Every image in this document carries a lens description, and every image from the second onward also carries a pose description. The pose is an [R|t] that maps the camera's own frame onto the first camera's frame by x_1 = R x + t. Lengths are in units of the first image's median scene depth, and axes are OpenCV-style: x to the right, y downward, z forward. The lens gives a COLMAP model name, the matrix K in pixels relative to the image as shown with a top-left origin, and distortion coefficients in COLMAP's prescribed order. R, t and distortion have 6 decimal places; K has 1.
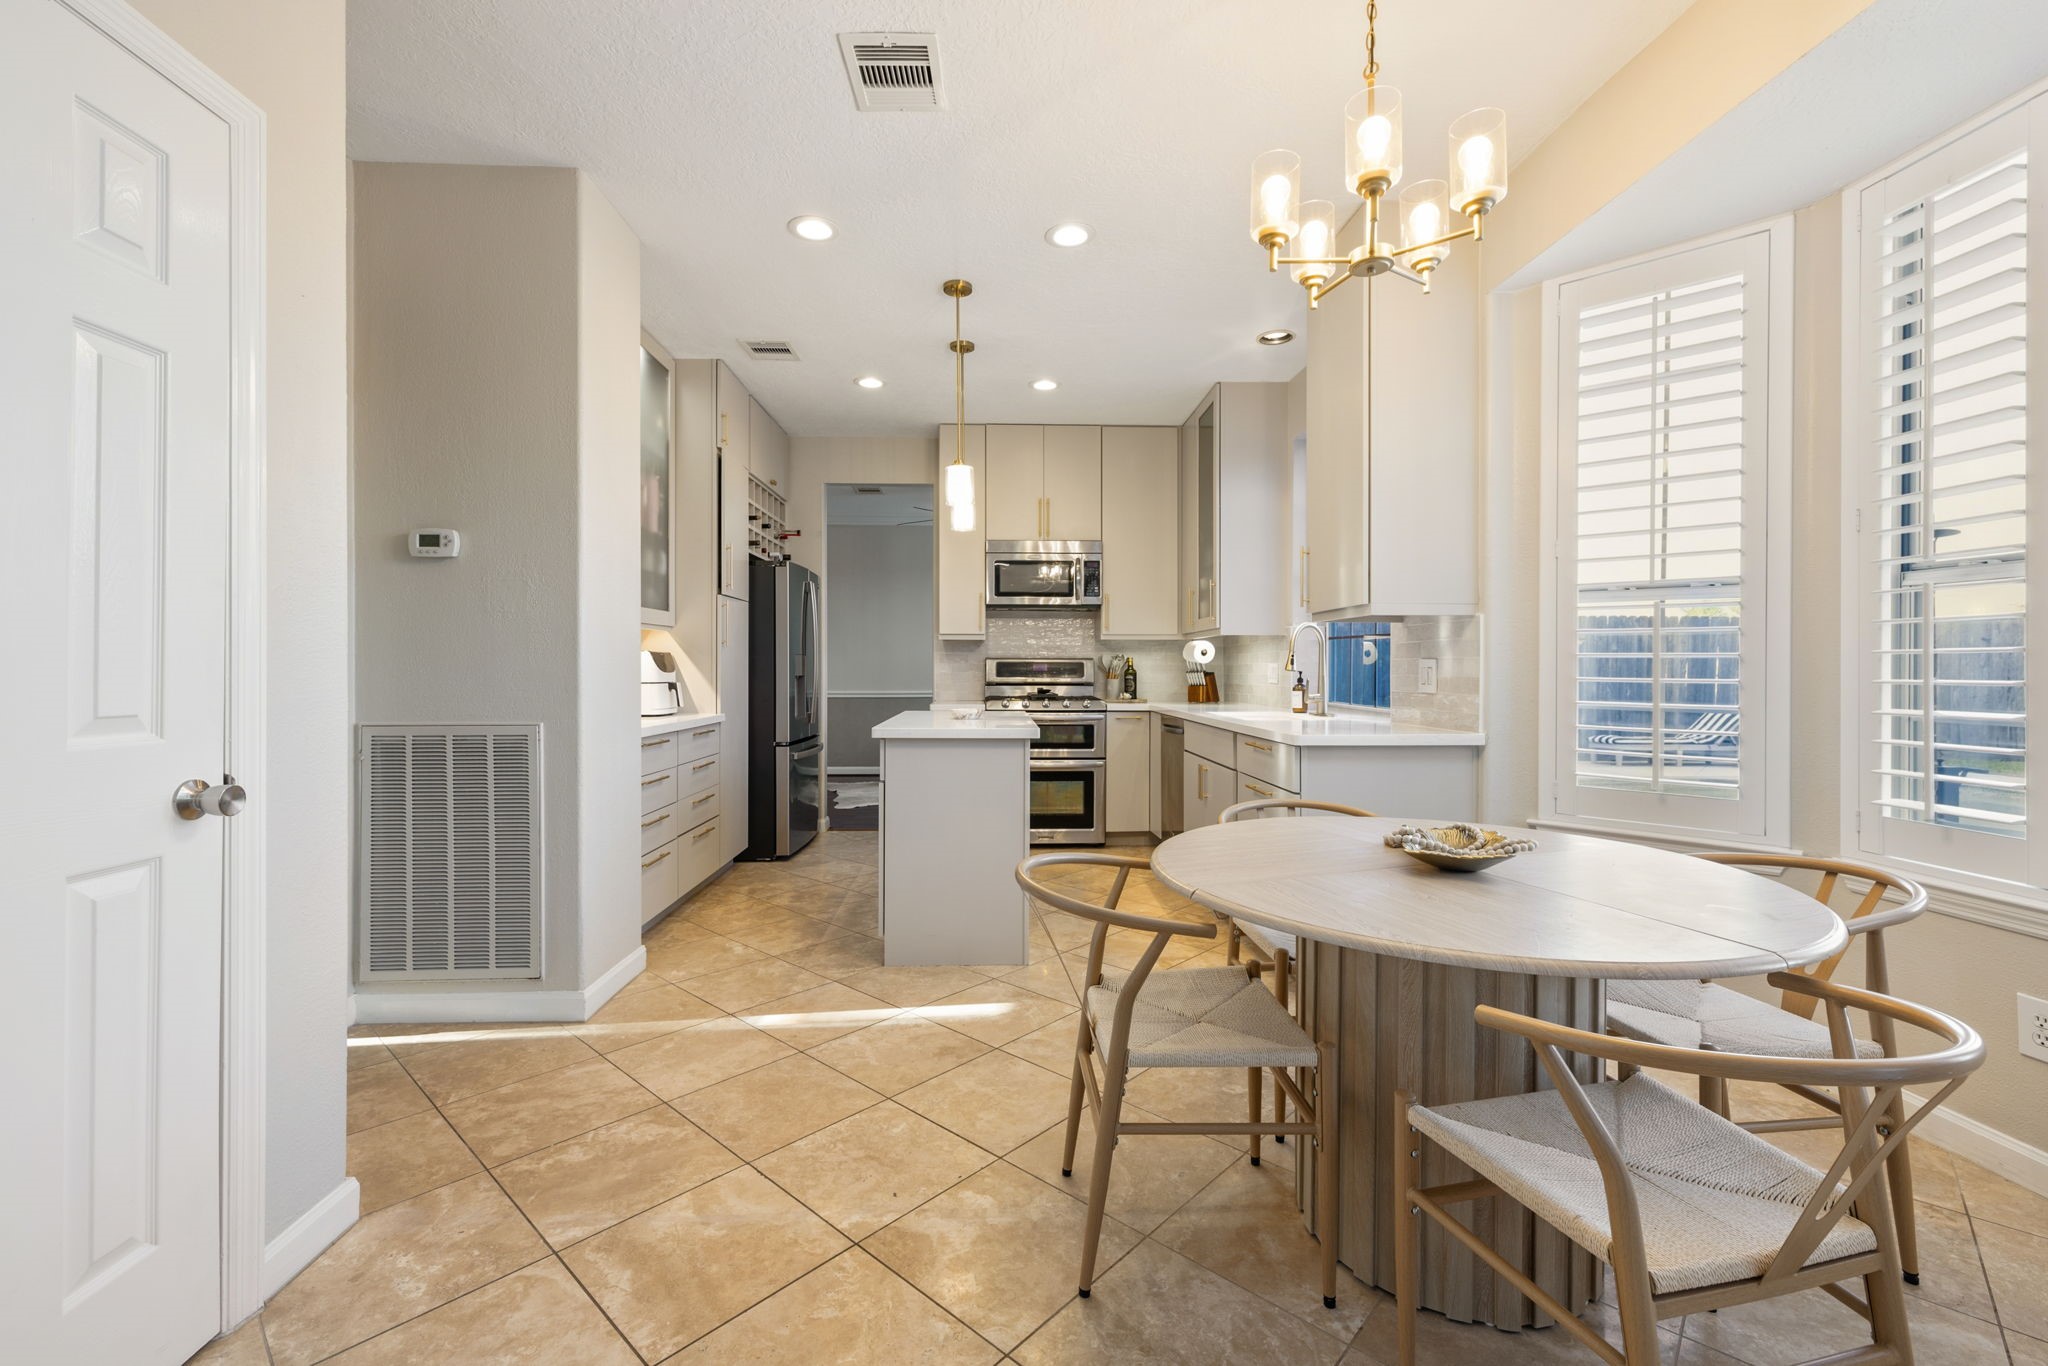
lens RADIAL K [[868.3, 0, 1015.6], [0, 868.3, 671.1], [0, 0, 1]] dist [0.002988, -0.000531]
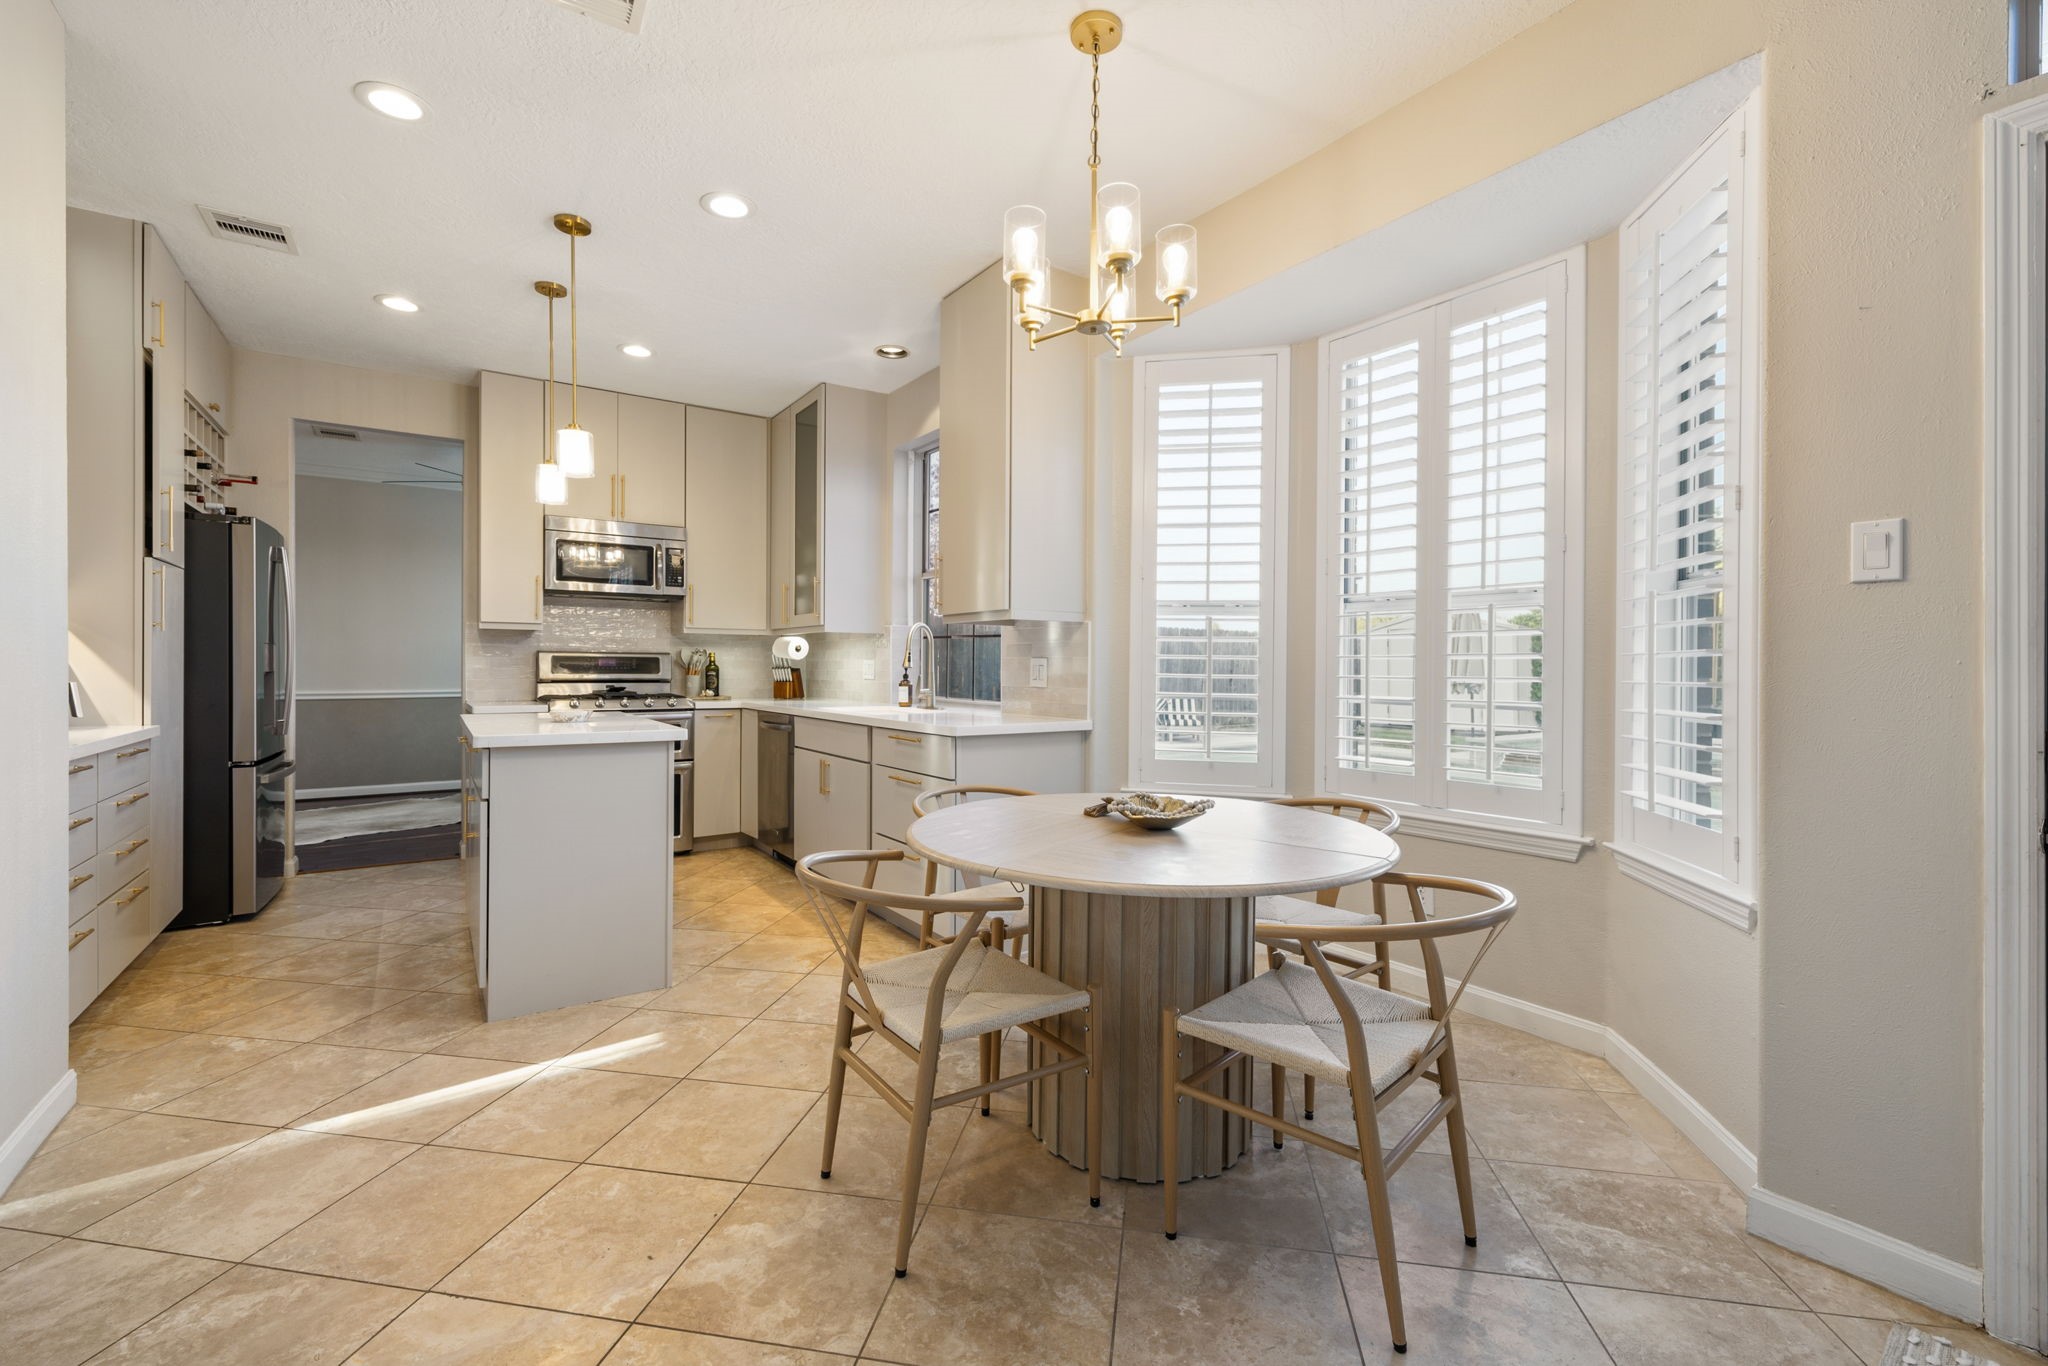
lens RADIAL K [[868.3, 0, 1021.5], [0, 868.3, 671.3], [0, 0, 1]] dist [0.002988, -0.000531]
pose [[0.842585, 0.000575, 0.538563, -0.125771], [-0.003433, 0.999985, 0.004302, -0.000559], [-0.538552, -0.005474, 0.842575, 0.021489]]
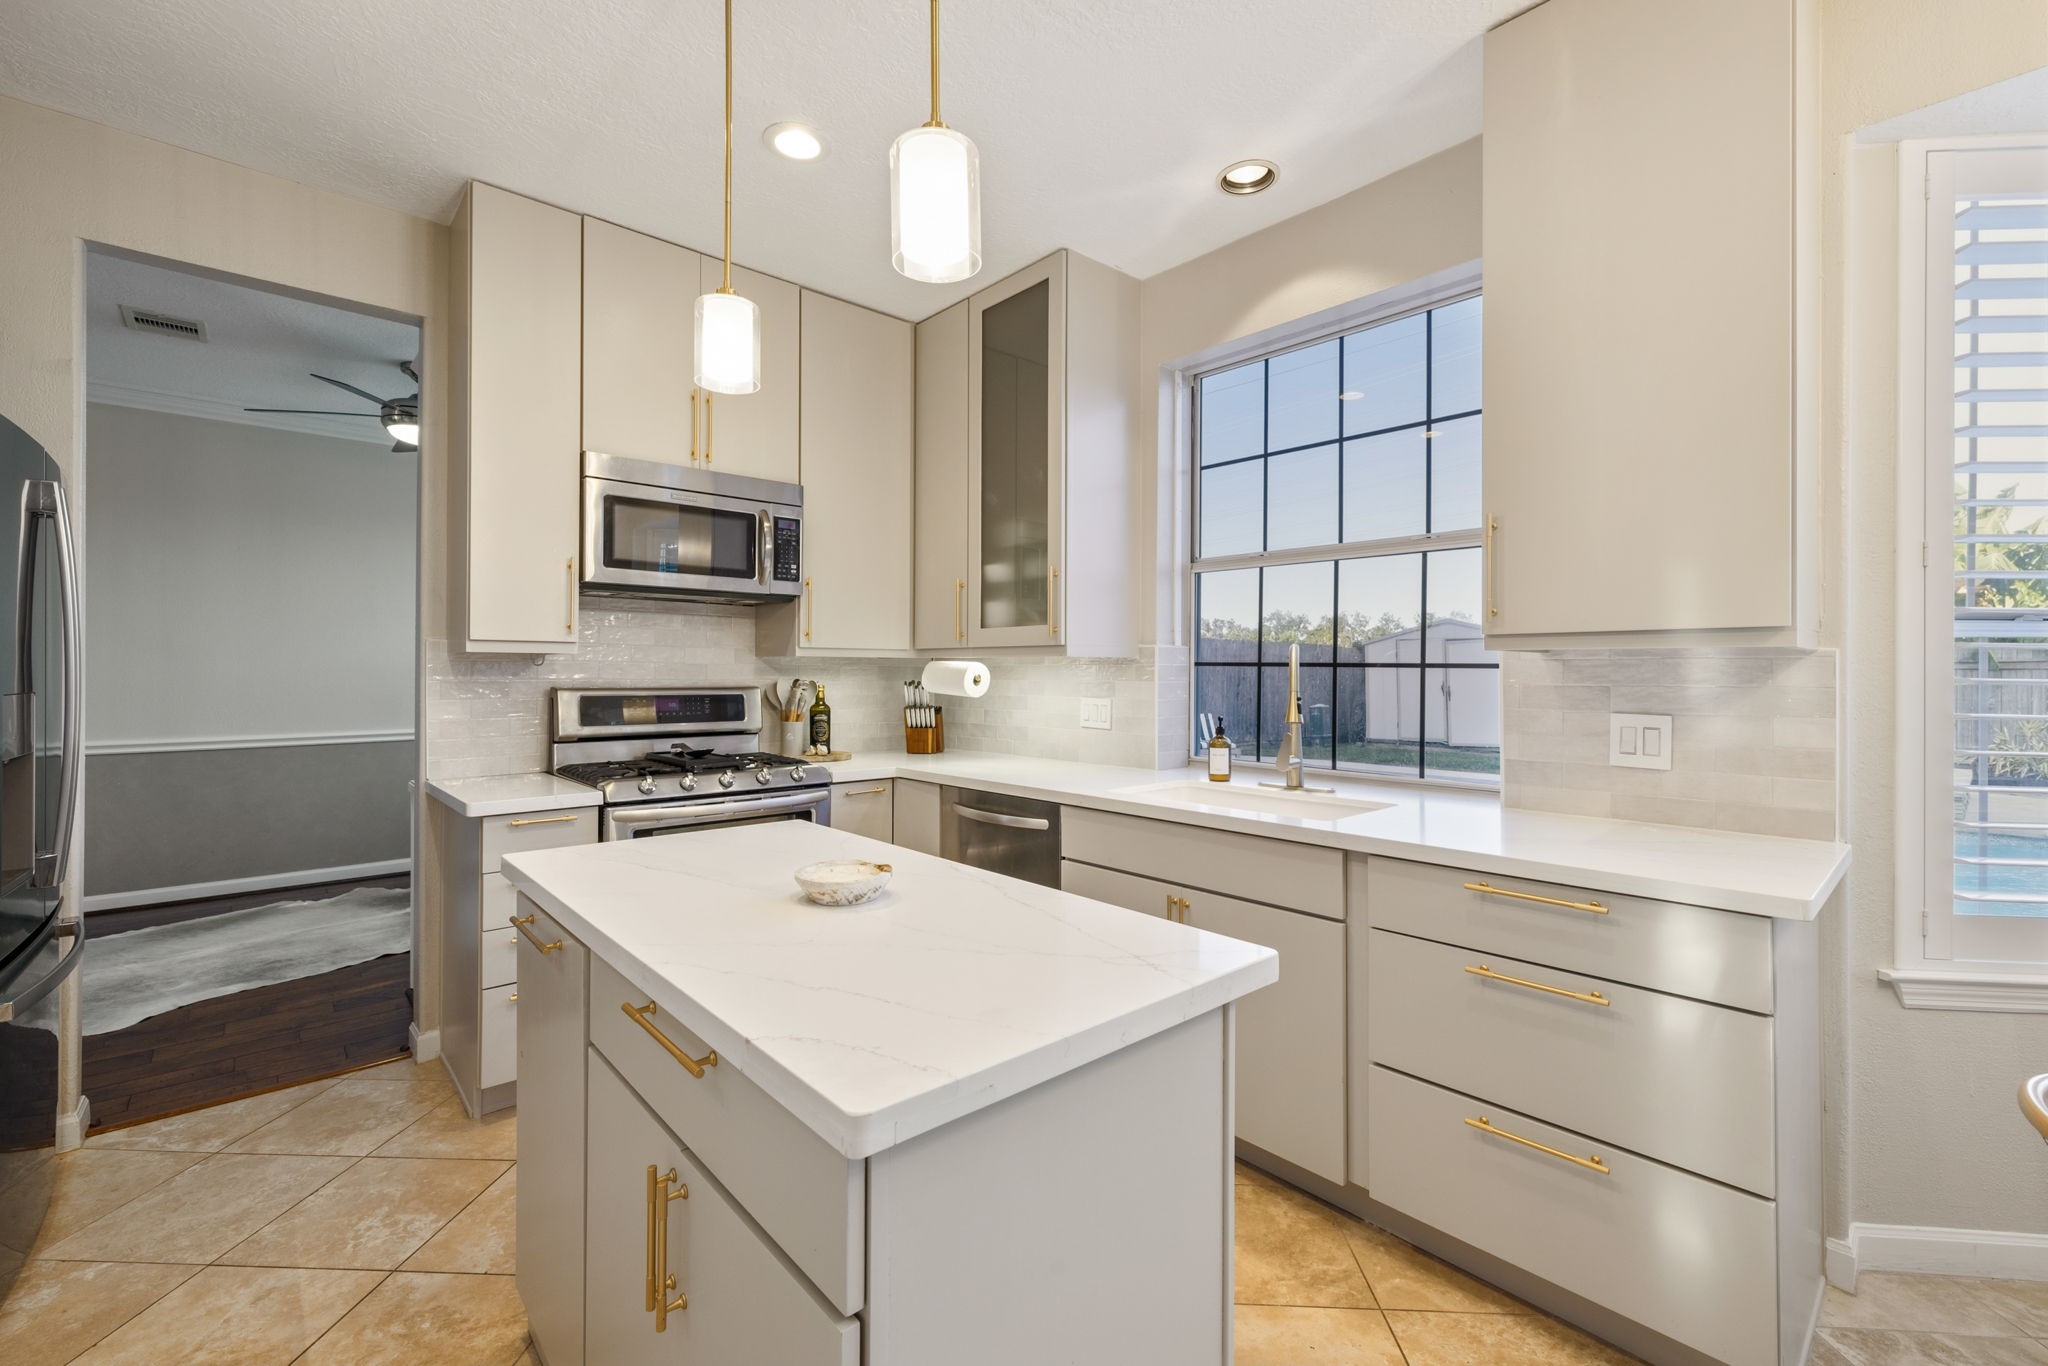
lens RADIAL K [[868.3, 0, 1022.3], [0, 868.3, 666.6], [0, 0, 1]] dist [0.002988, -0.000531]
pose [[0.767521, 0.004362, 0.641009, -0.198087], [0.000655, 0.999971, -0.007588, -0.031763], [-0.641023, 0.006244, 0.767496, 0.586687]]
